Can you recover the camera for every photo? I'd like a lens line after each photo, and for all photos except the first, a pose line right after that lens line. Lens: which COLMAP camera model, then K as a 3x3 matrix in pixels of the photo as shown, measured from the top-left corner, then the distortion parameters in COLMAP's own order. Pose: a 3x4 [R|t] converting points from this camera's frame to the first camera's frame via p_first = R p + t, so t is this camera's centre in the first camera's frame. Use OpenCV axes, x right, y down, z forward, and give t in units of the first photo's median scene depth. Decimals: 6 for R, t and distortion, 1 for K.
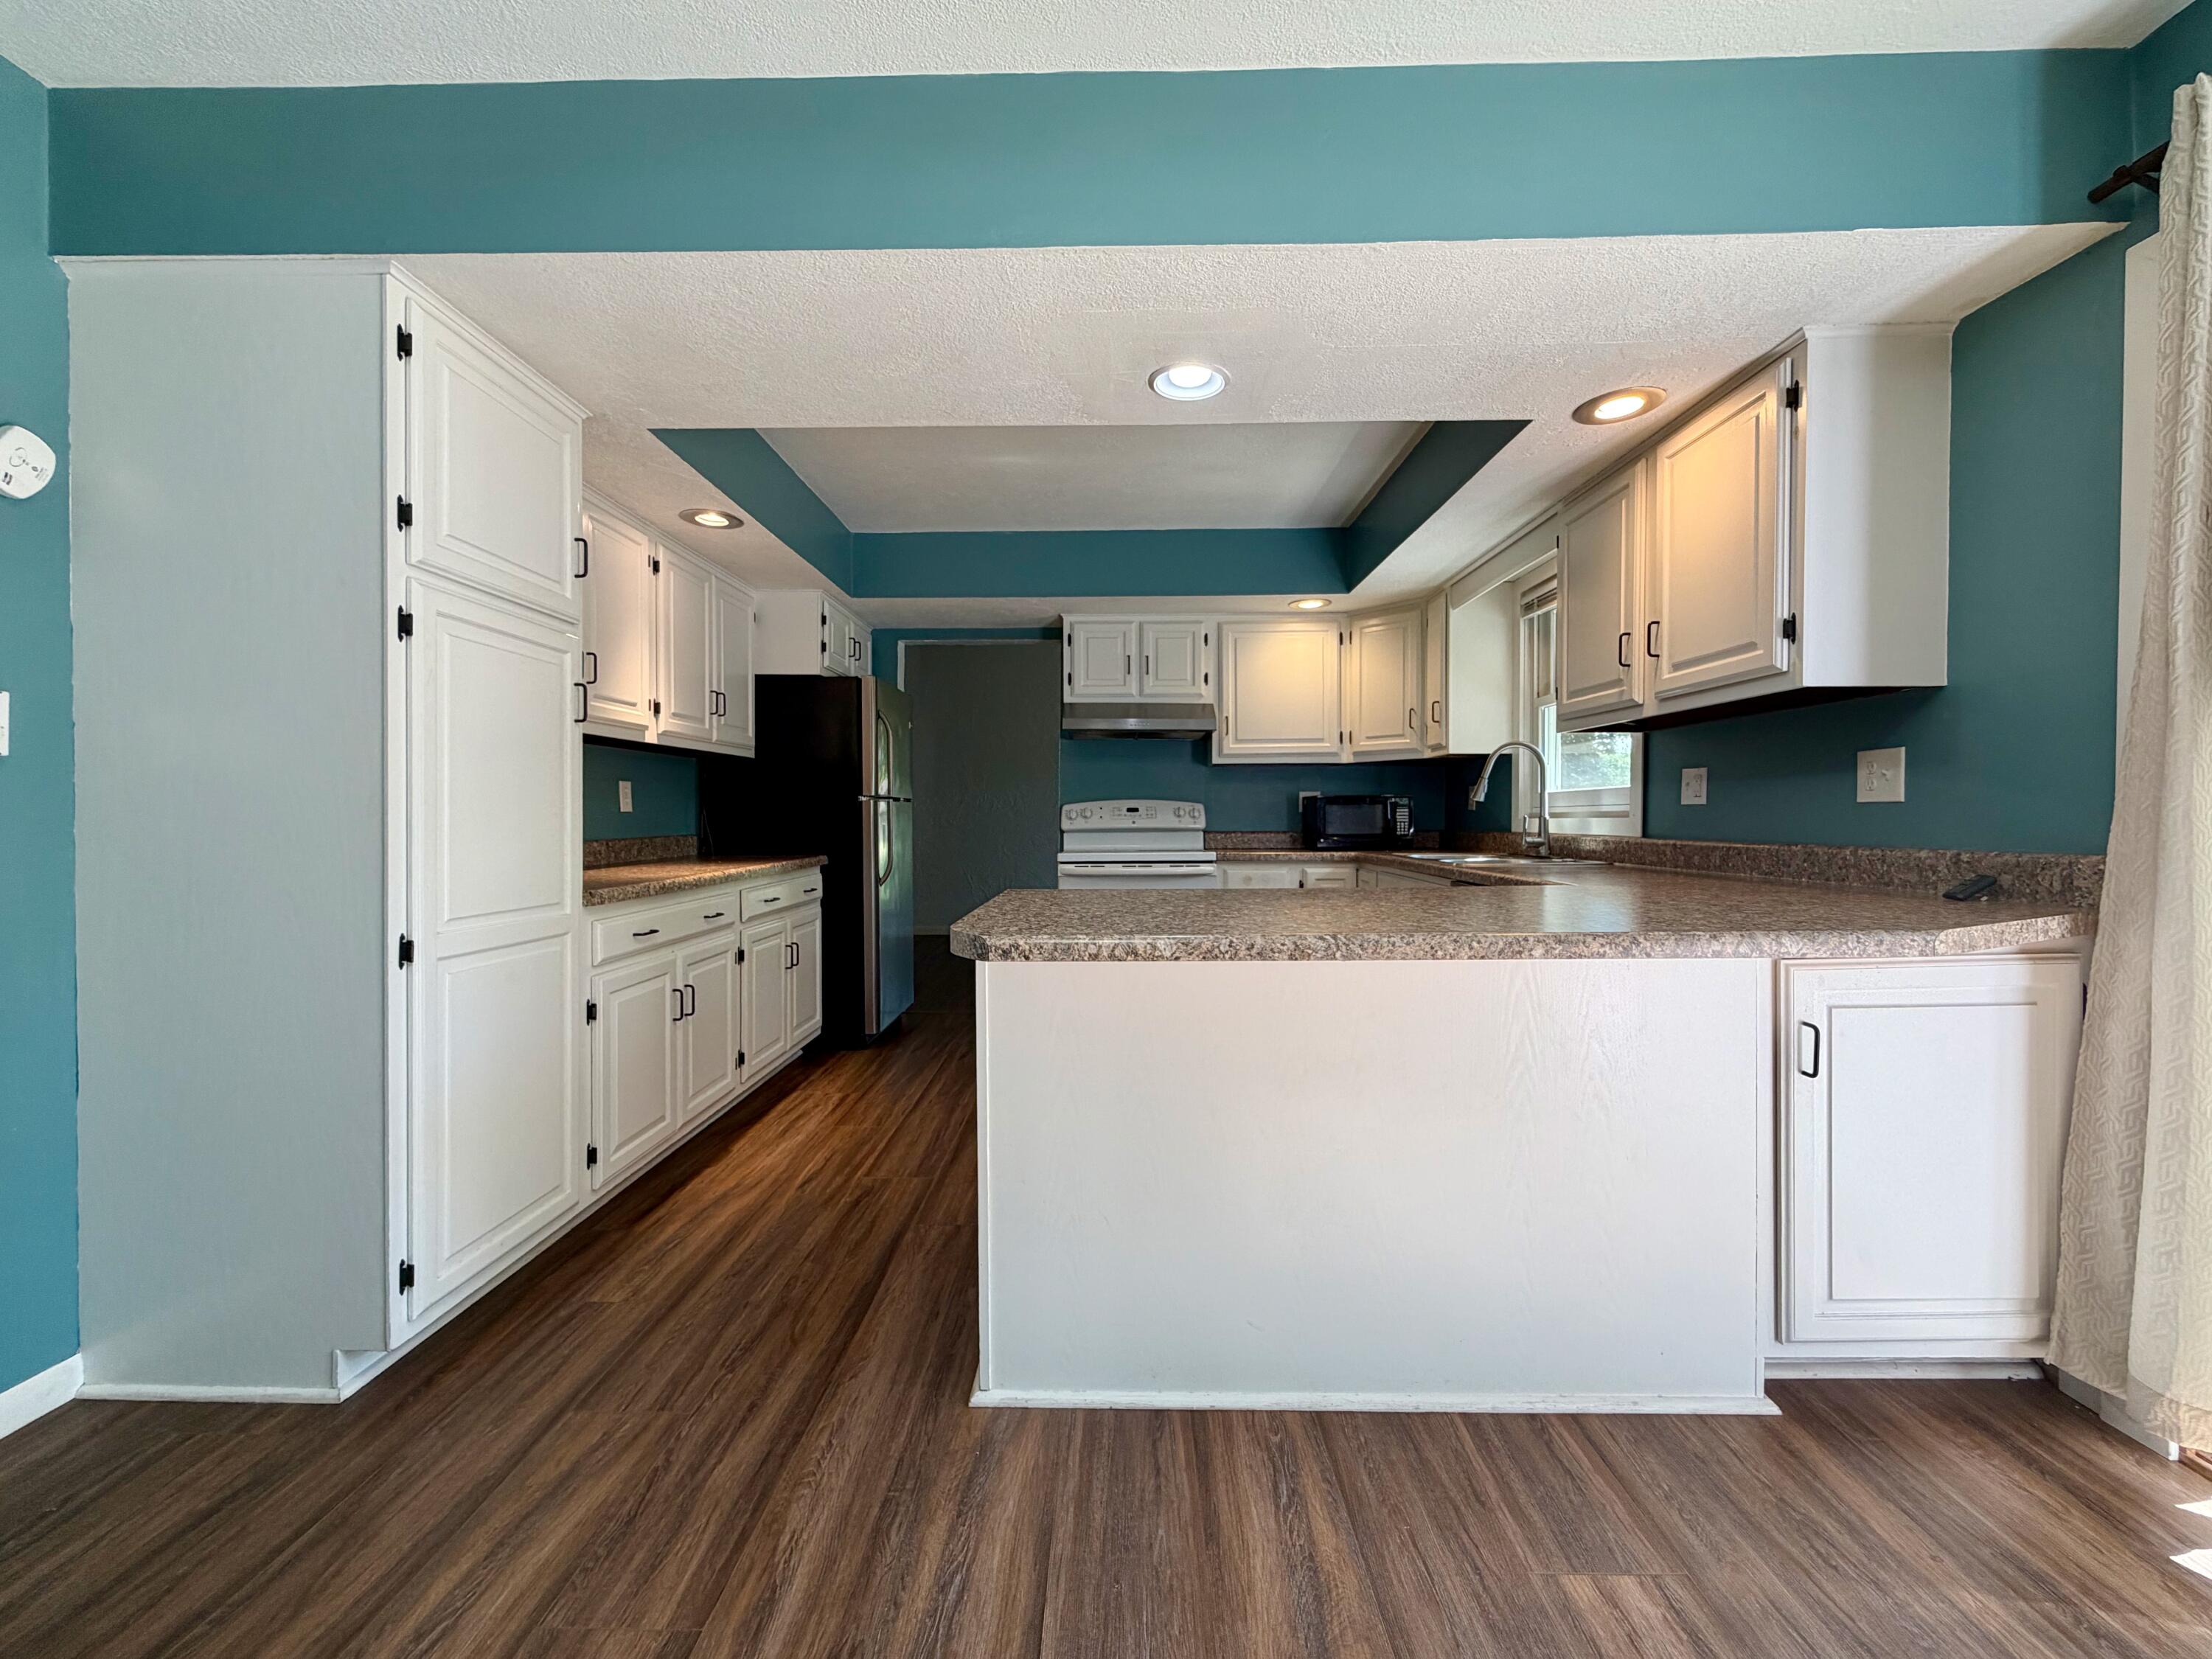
lens RADIAL K [[882.4, 0, 1117.7], [0, 882.4, 822.5], [0, 0, 1]] dist [-0.001103, 0.000089]
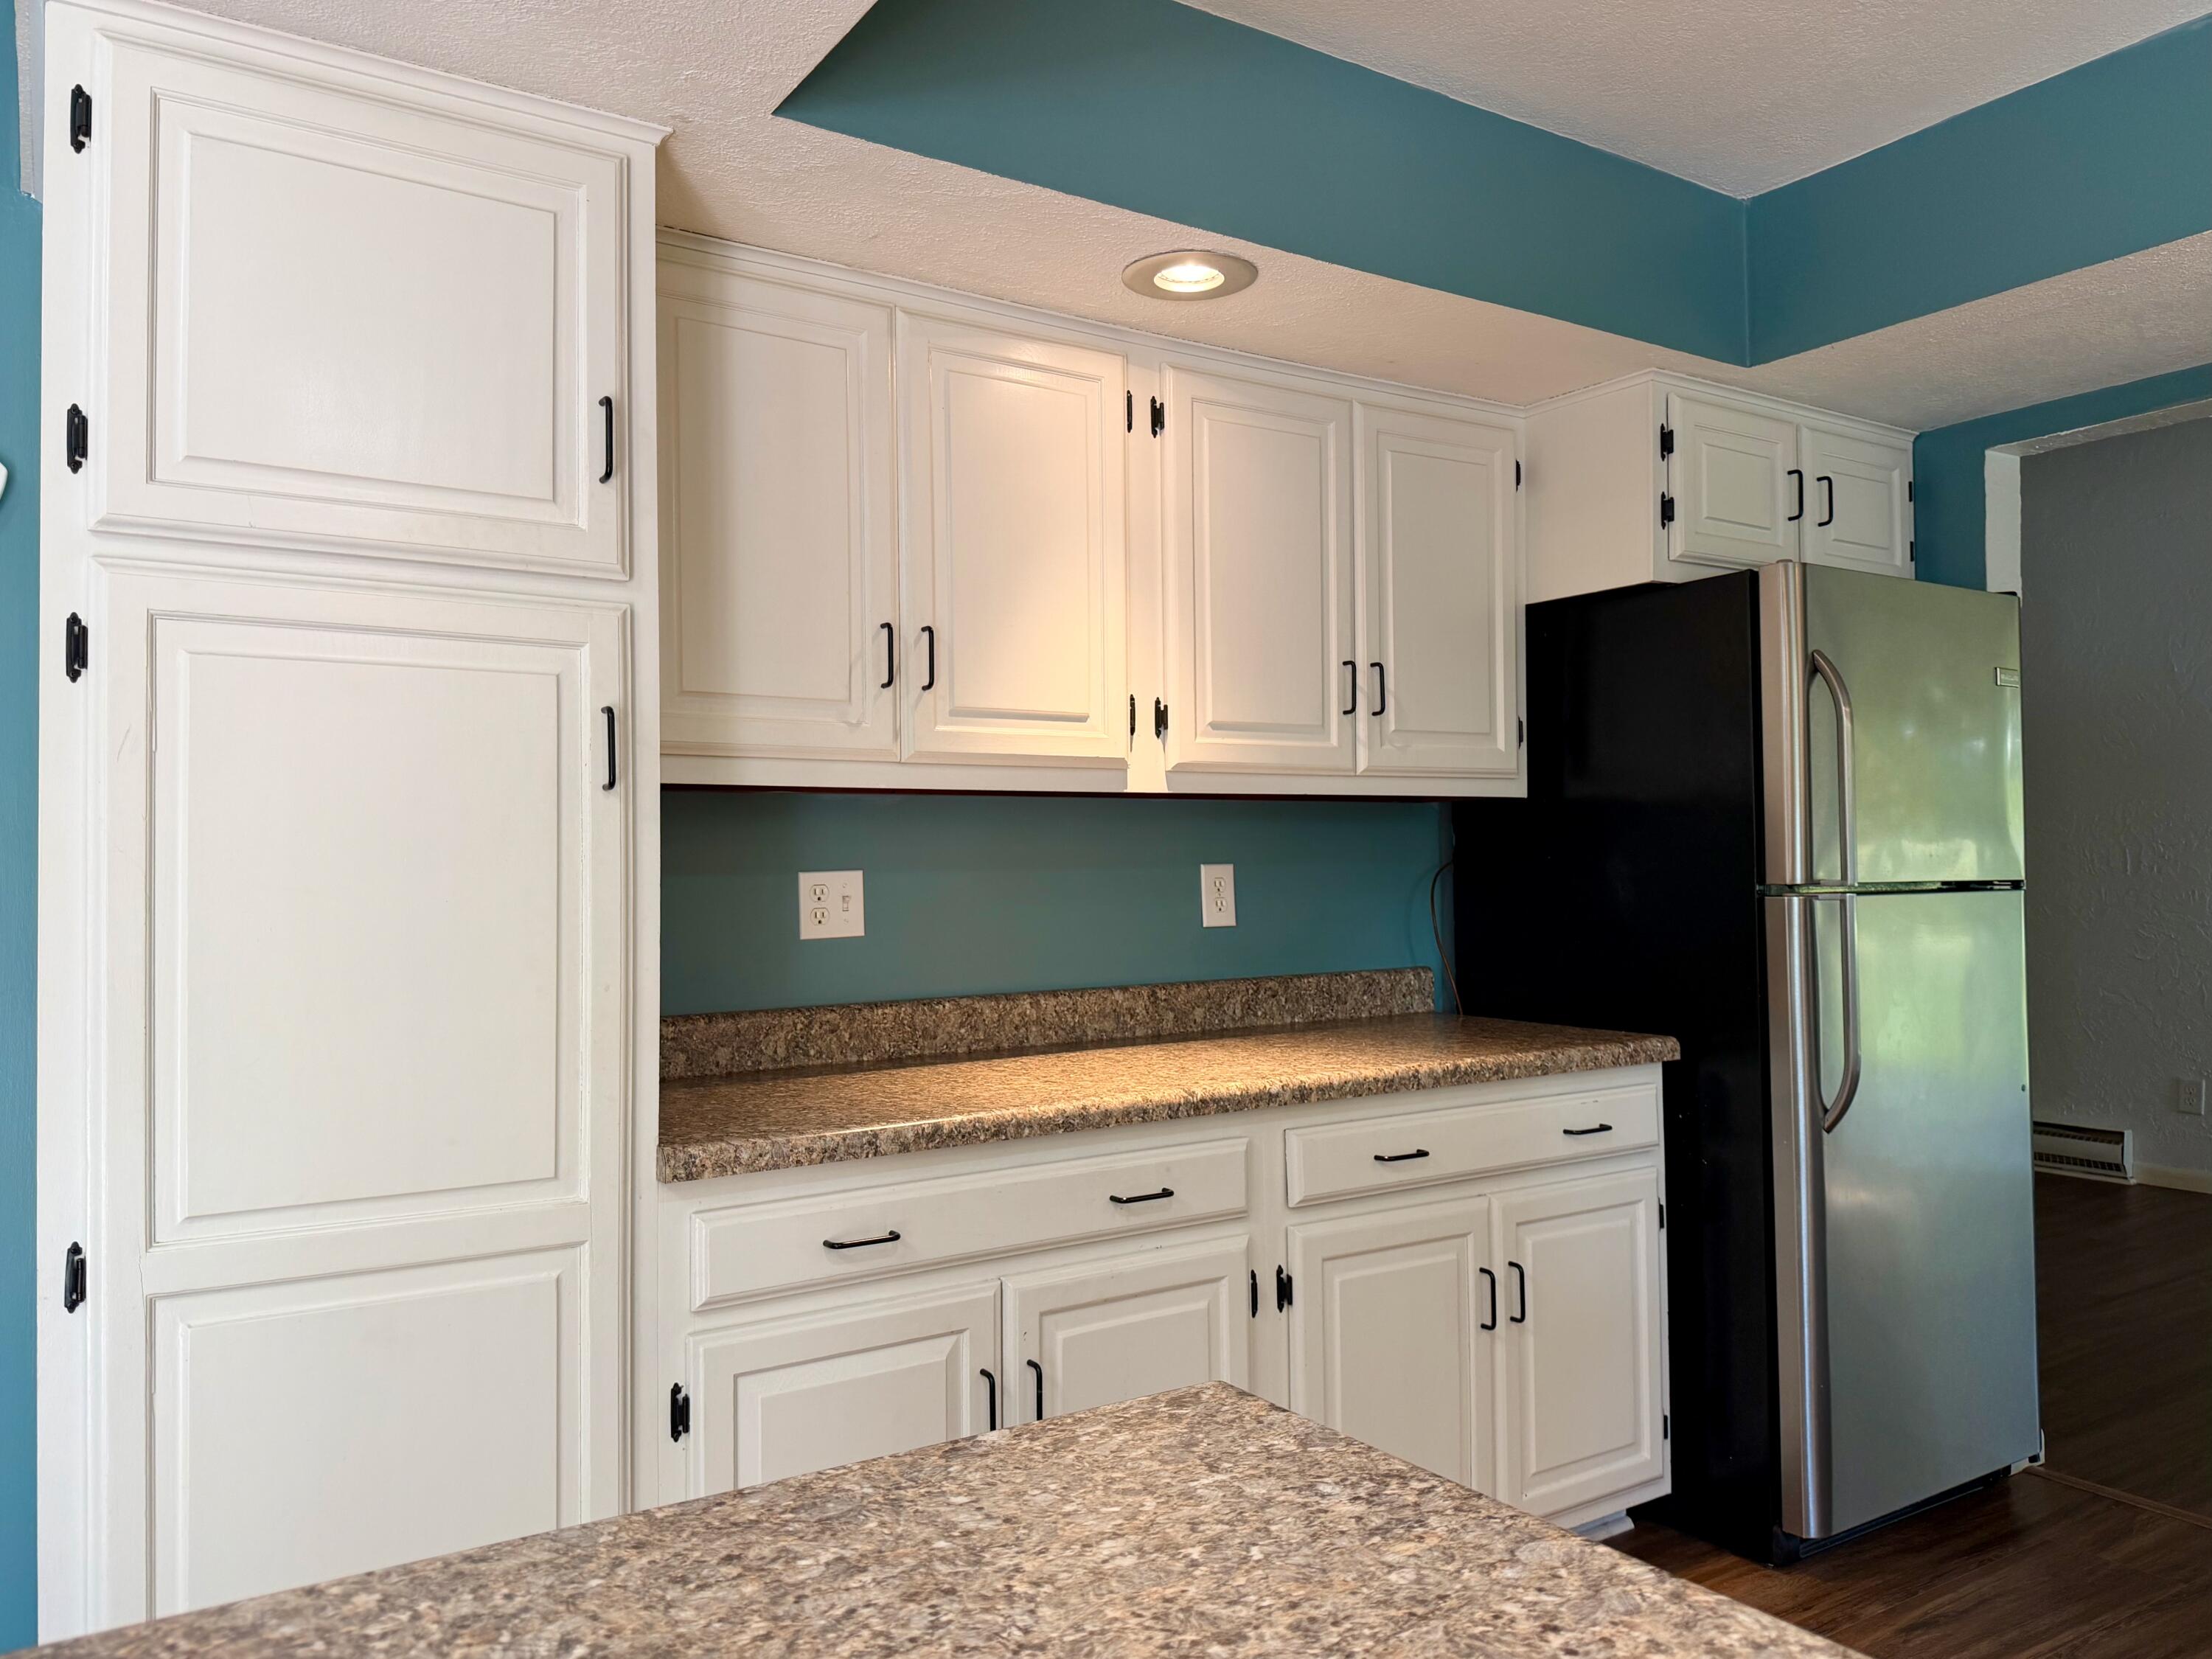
lens RADIAL K [[1619.3, 0, 1103.0], [0, 1619.3, 827.5], [0, 0, 1]] dist [0.076532, -0.080068]
pose [[0.560791, -0.024375, -0.827599, 0.162900], [0.001265, 0.999591, -0.028583, -0.043953], [0.827957, 0.014982, 0.560592, 0.469418]]
